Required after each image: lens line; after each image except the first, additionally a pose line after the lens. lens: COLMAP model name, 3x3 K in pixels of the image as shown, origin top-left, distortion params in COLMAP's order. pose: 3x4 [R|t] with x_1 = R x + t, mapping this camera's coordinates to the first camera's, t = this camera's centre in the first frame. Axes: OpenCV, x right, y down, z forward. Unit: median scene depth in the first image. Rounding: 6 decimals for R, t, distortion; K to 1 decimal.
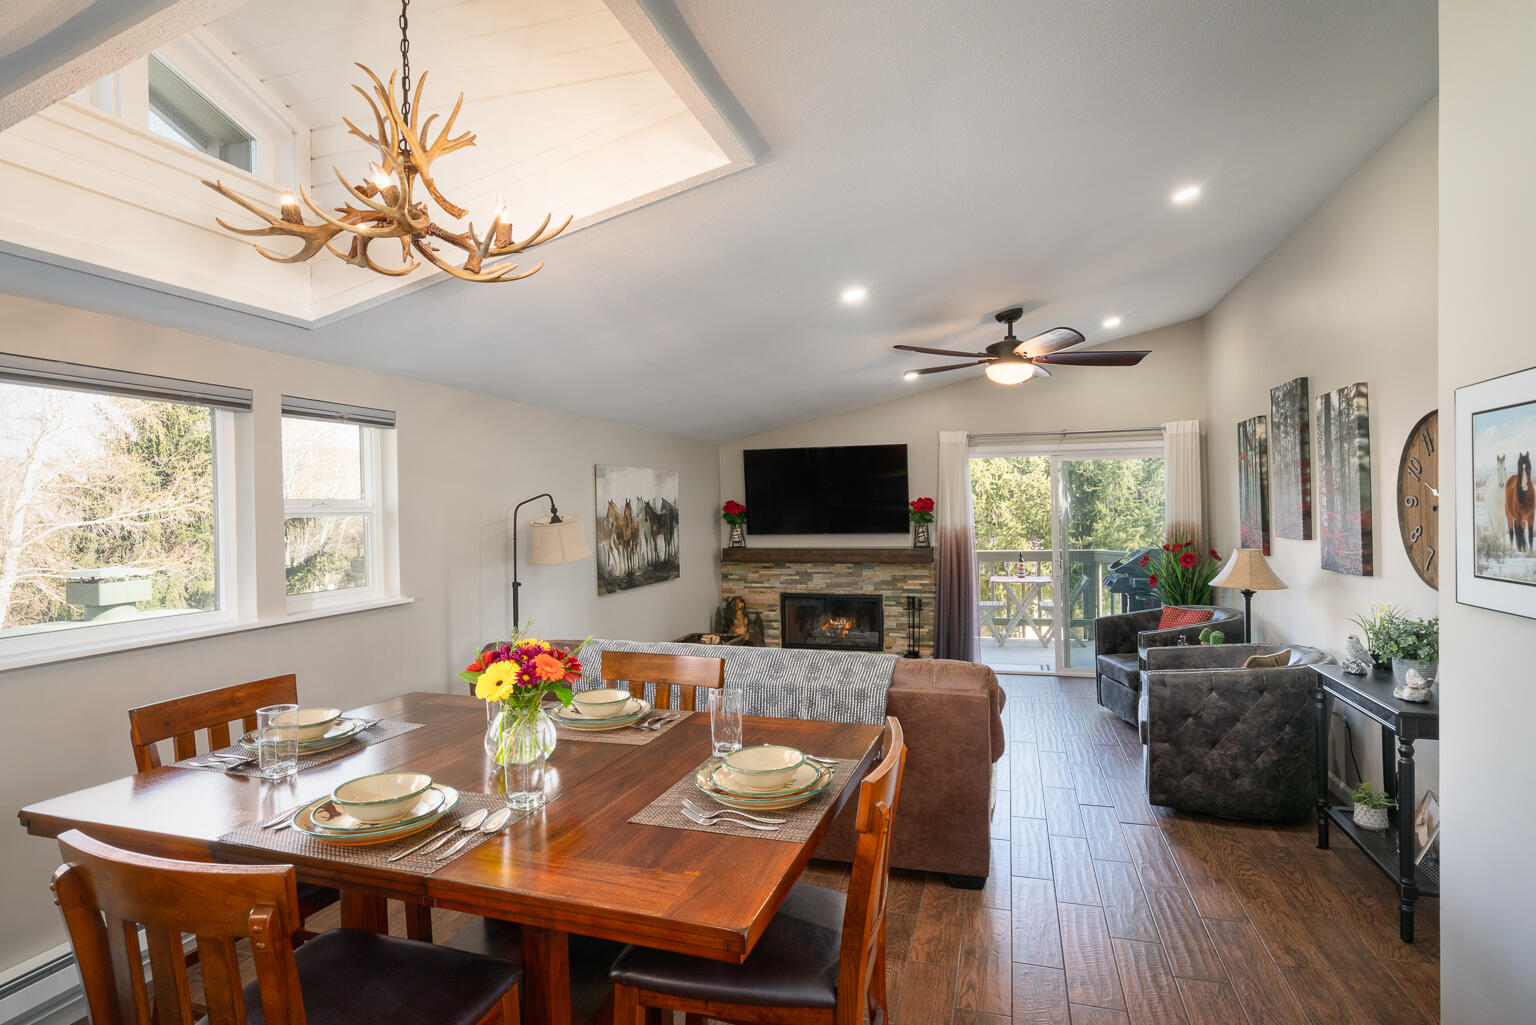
lens RADIAL K [[731.9, 0, 760.8], [0, 731.9, 519.9], [0, 0, 1]] dist [-0.005726, 0.002442]
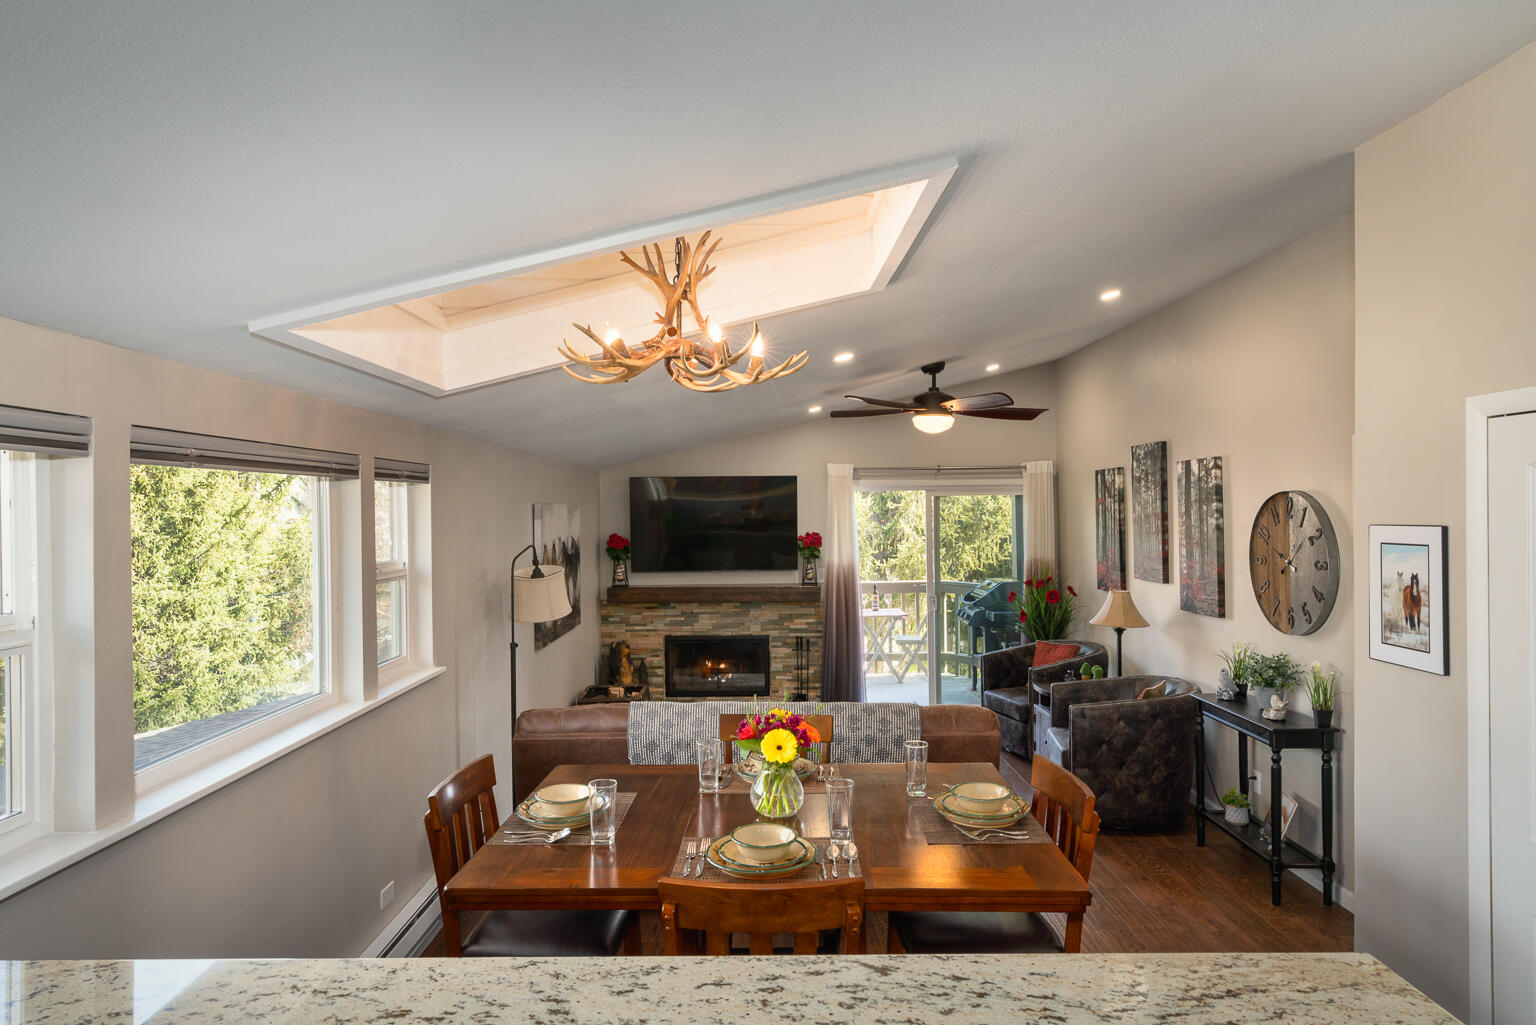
lens RADIAL K [[923.2, 0, 766.2], [0, 923.2, 513.4], [0, 0, 1]] dist [0.009633, -0.002797]
pose [[0.942304, 0.018876, 0.334225, -0.306441], [-0.015022, 0.999788, -0.014111, -0.048718], [-0.334420, 0.008276, 0.942388, -0.149190]]
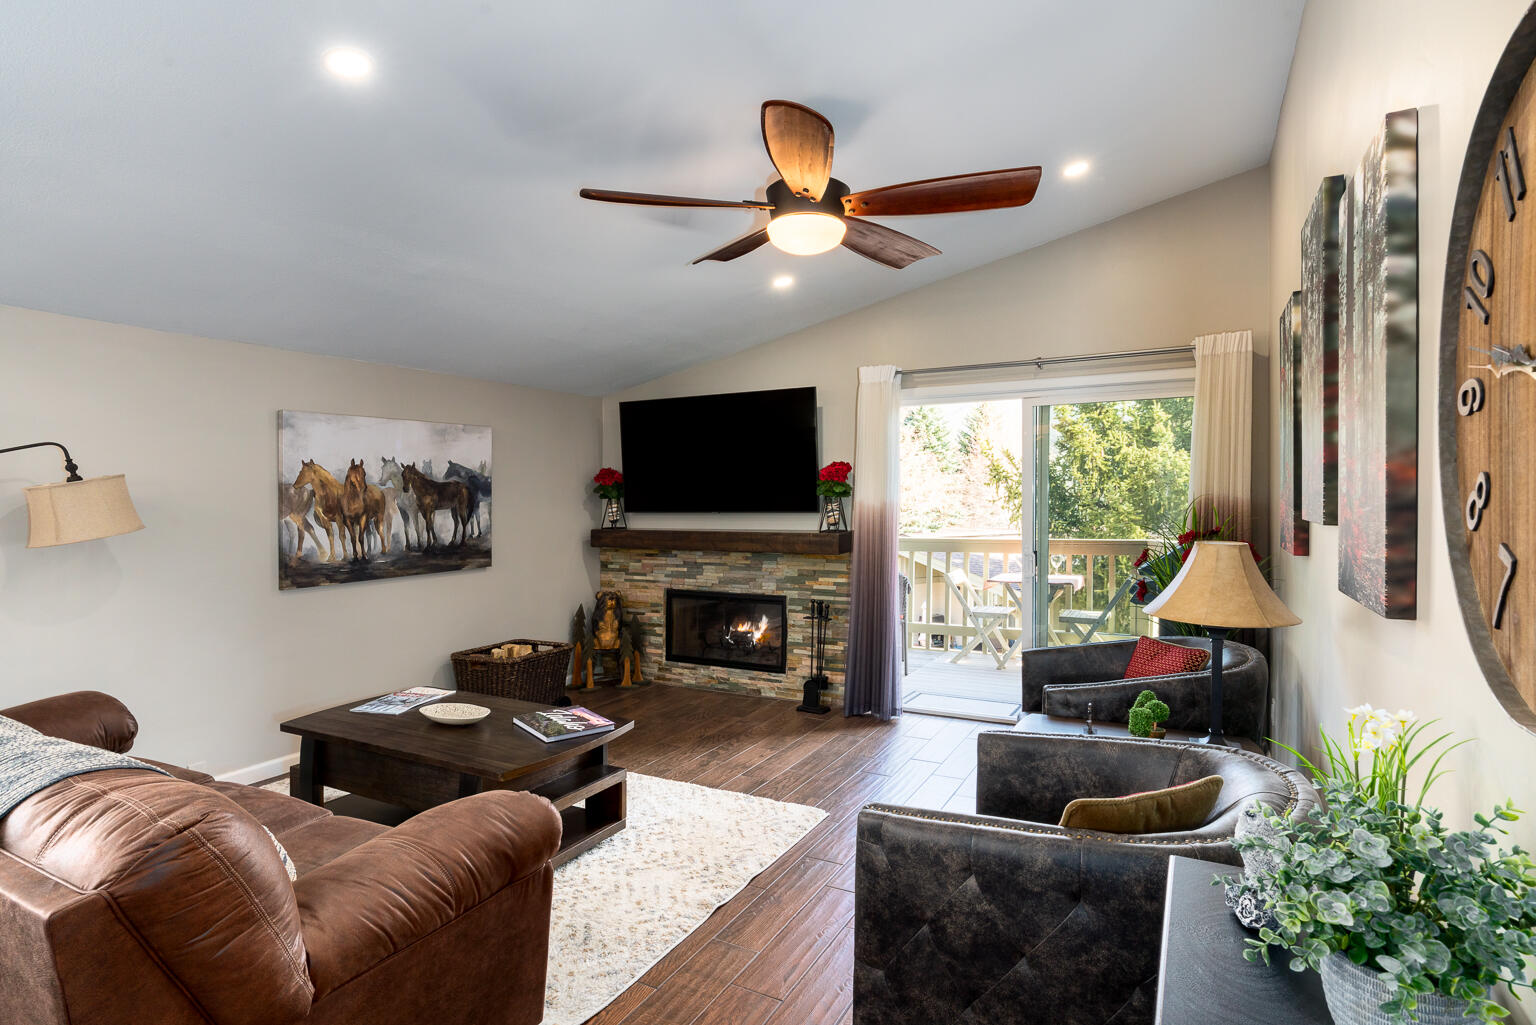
lens RADIAL K [[731.9, 0, 767.1], [0, 731.9, 521.2], [0, 0, 1]] dist [-0.005726, 0.002442]
pose [[0.978819, 0.012210, -0.204363, 0.387504], [-0.007260, 0.999662, 0.024951, 0.012281], [0.204599, -0.022939, 0.978577, 0.371634]]
